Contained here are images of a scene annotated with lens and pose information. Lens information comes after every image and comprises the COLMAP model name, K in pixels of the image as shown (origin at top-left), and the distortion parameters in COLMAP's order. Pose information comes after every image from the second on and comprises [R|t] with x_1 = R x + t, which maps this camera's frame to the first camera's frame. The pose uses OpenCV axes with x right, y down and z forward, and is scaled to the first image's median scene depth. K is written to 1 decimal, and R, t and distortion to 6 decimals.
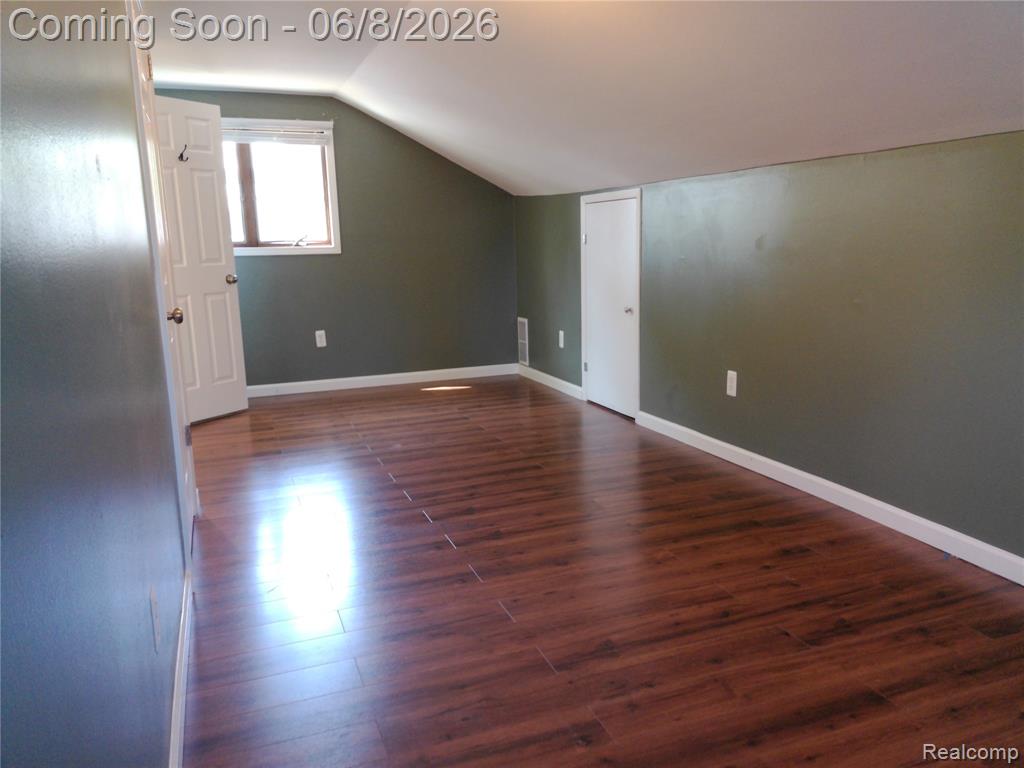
lens RADIAL K [[757.3, 0, 512.0], [0, 757.3, 384.0], [0, 0, 1]] dist [0.099542, -0.125126]
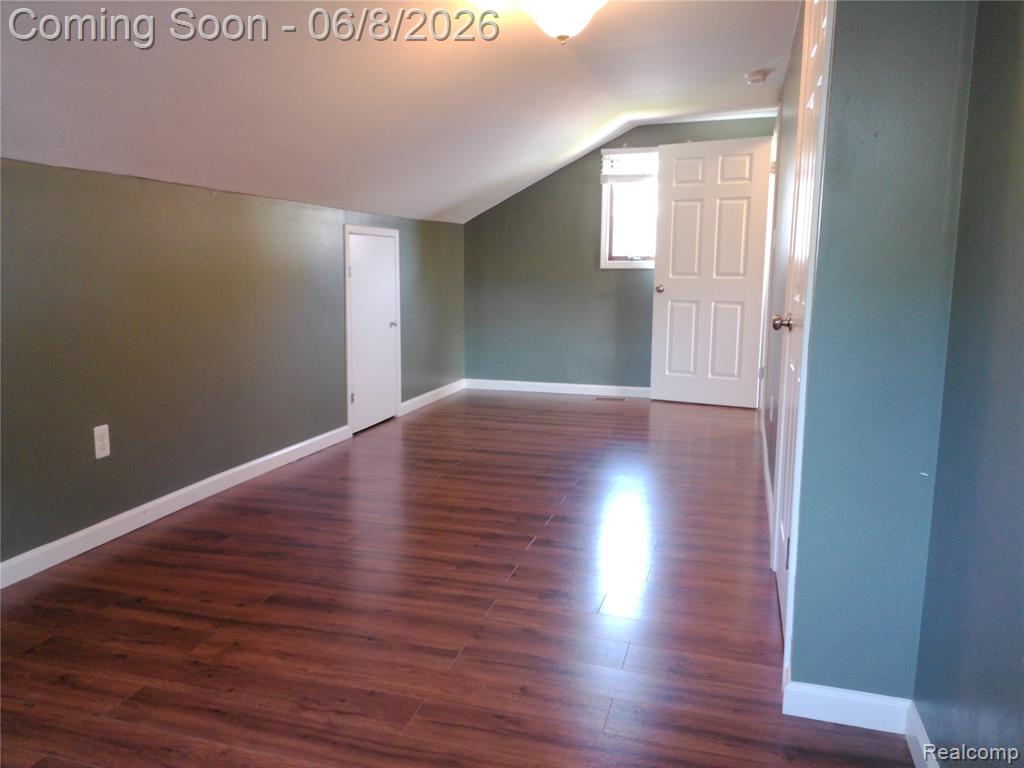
lens RADIAL K [[757.3, 0, 512.0], [0, 757.3, 384.0], [0, 0, 1]] dist [0.099542, -0.125126]
pose [[-0.795846, -0.087396, 0.599159, -0.597483], [0.108466, 0.952945, 0.283073, -0.273043], [-0.595705, 0.290271, -0.748918, 1.534550]]
